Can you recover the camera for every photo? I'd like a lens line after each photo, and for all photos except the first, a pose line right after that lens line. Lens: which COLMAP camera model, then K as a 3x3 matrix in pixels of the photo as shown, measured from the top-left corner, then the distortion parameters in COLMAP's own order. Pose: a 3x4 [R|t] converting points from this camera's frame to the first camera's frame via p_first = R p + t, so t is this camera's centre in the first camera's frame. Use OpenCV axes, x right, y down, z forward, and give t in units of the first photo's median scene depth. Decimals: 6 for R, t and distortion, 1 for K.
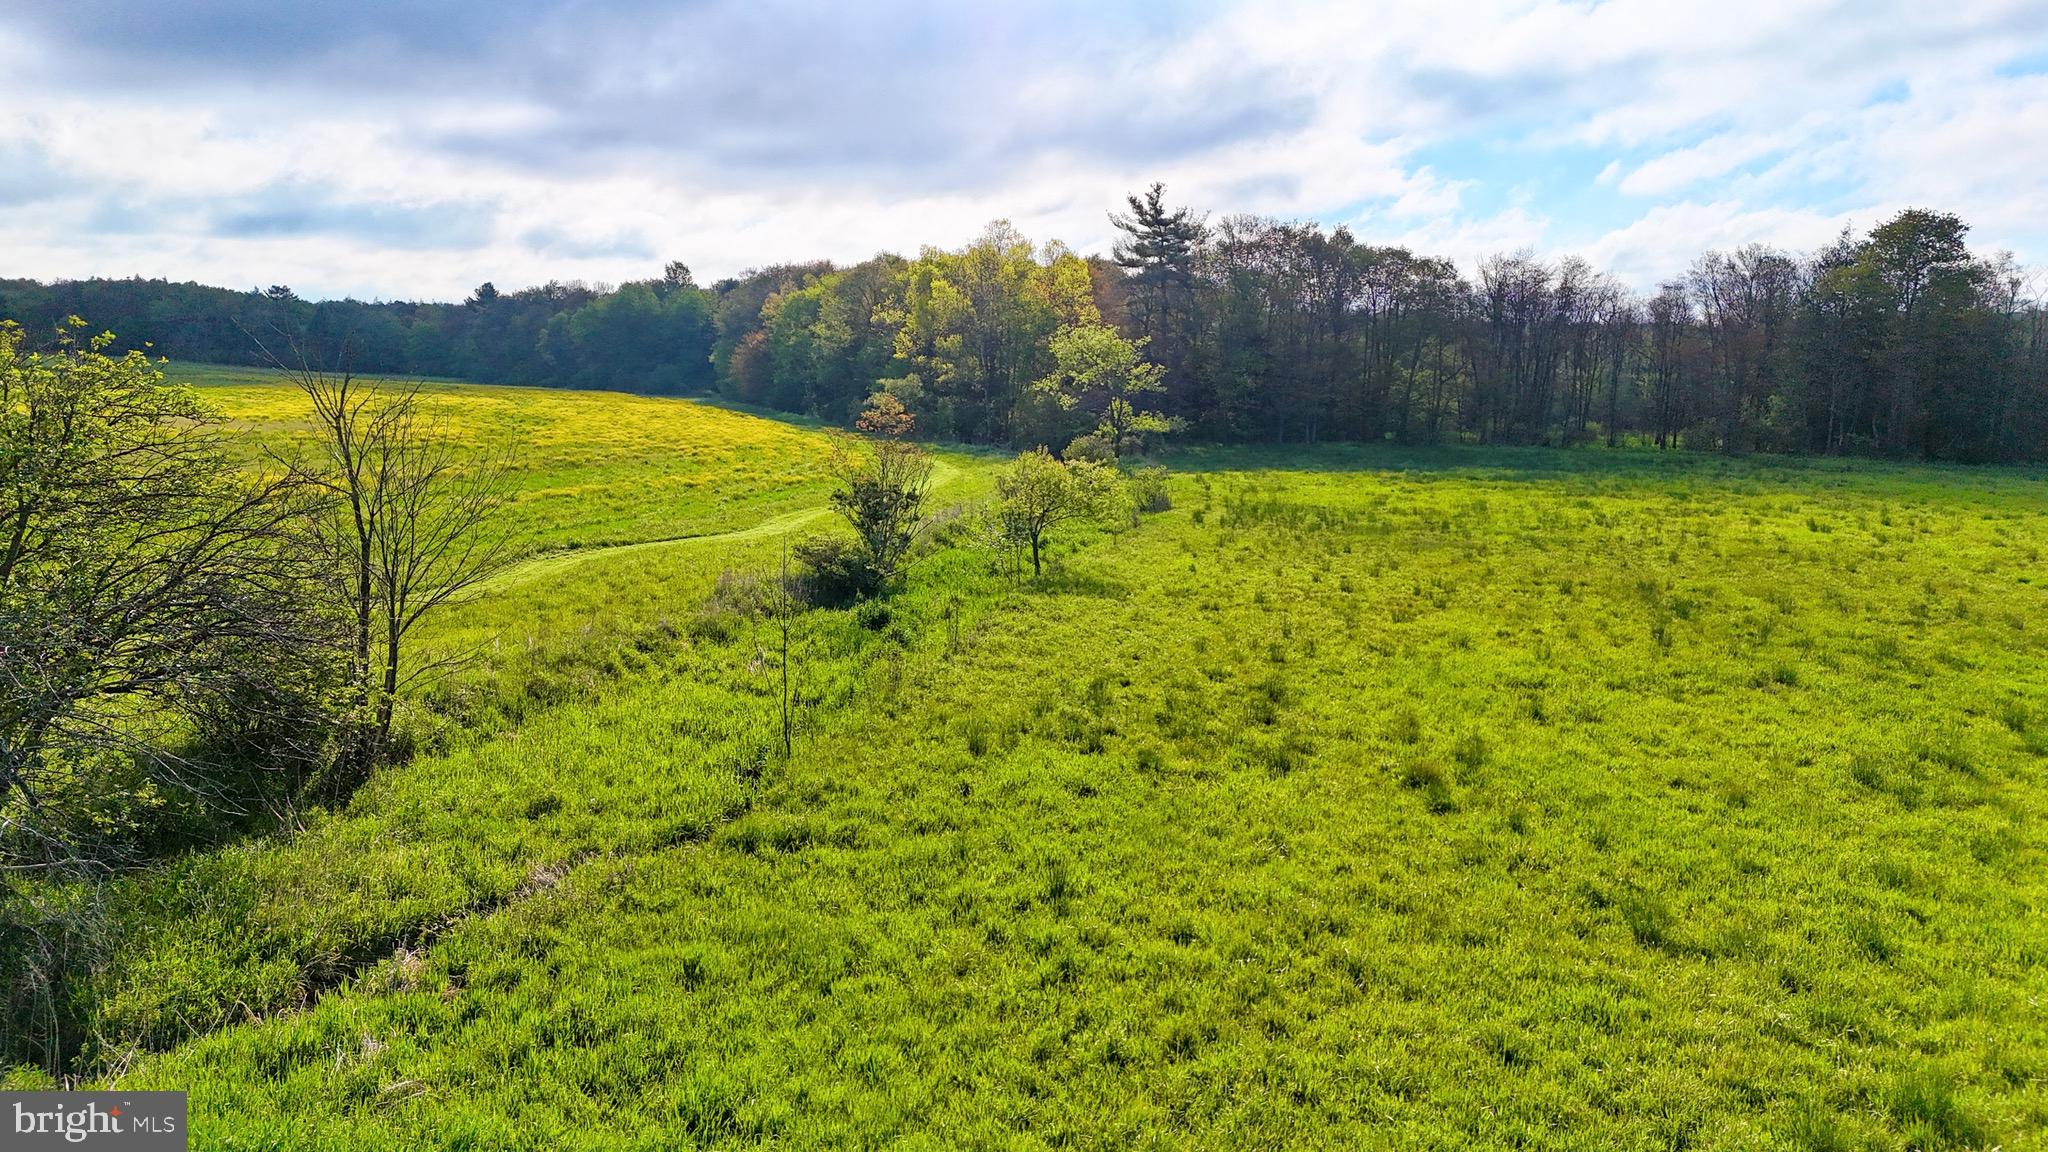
lens RADIAL K [[1514.1, 0, 1024.0], [0, 1514.1, 576.0], [0, 0, 1]] dist [0.101166, -0.097479]
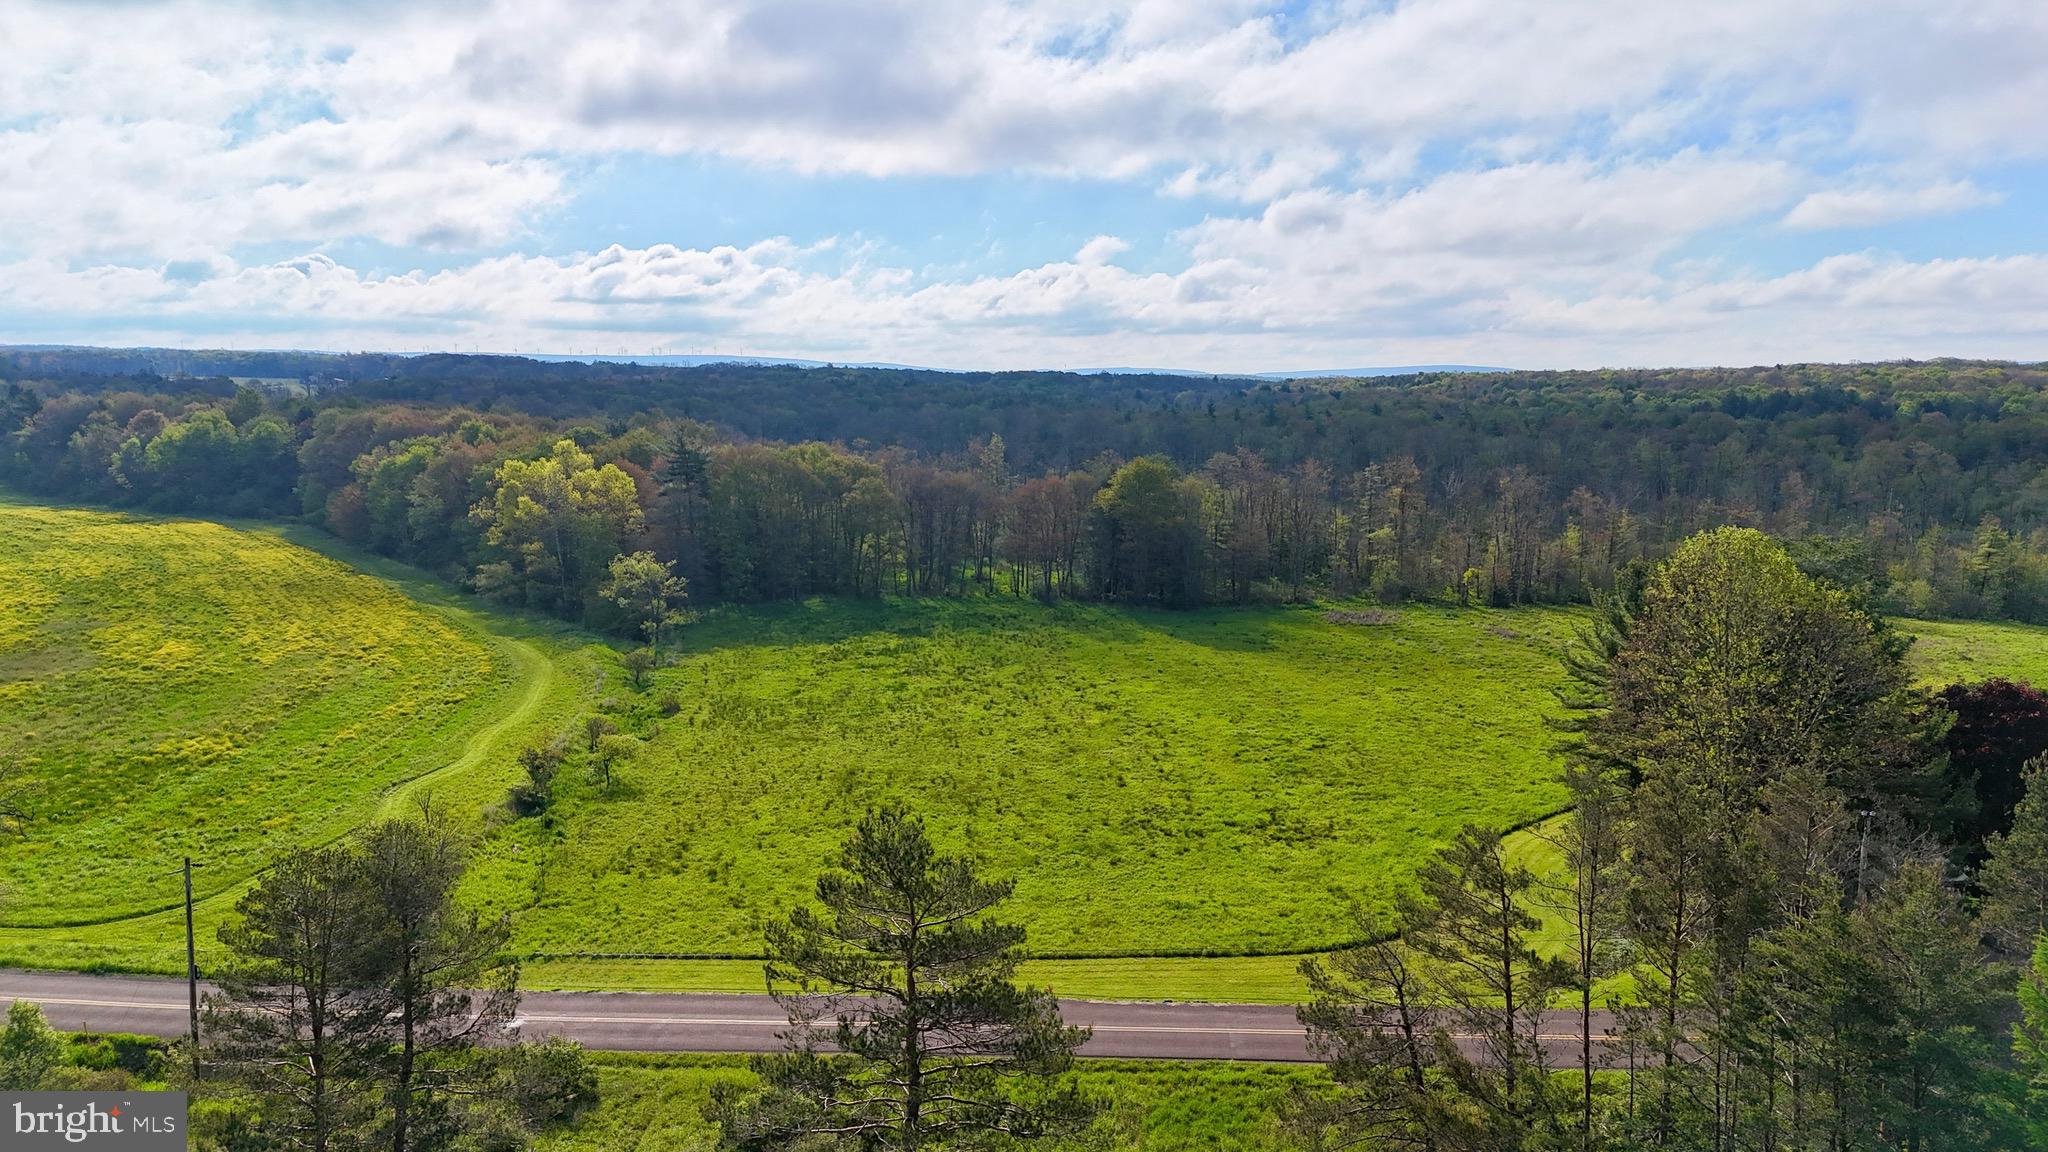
lens RADIAL K [[1491.2, 0, 1024.0], [0, 1491.2, 576.0], [0, 0, 1]] dist [0.207680, -0.370486]
pose [[0.959491, -0.030821, 0.280047, -0.020801], [0.034690, 0.999359, -0.008870, -0.275424], [-0.279595, 0.018225, 0.959945, -1.446660]]
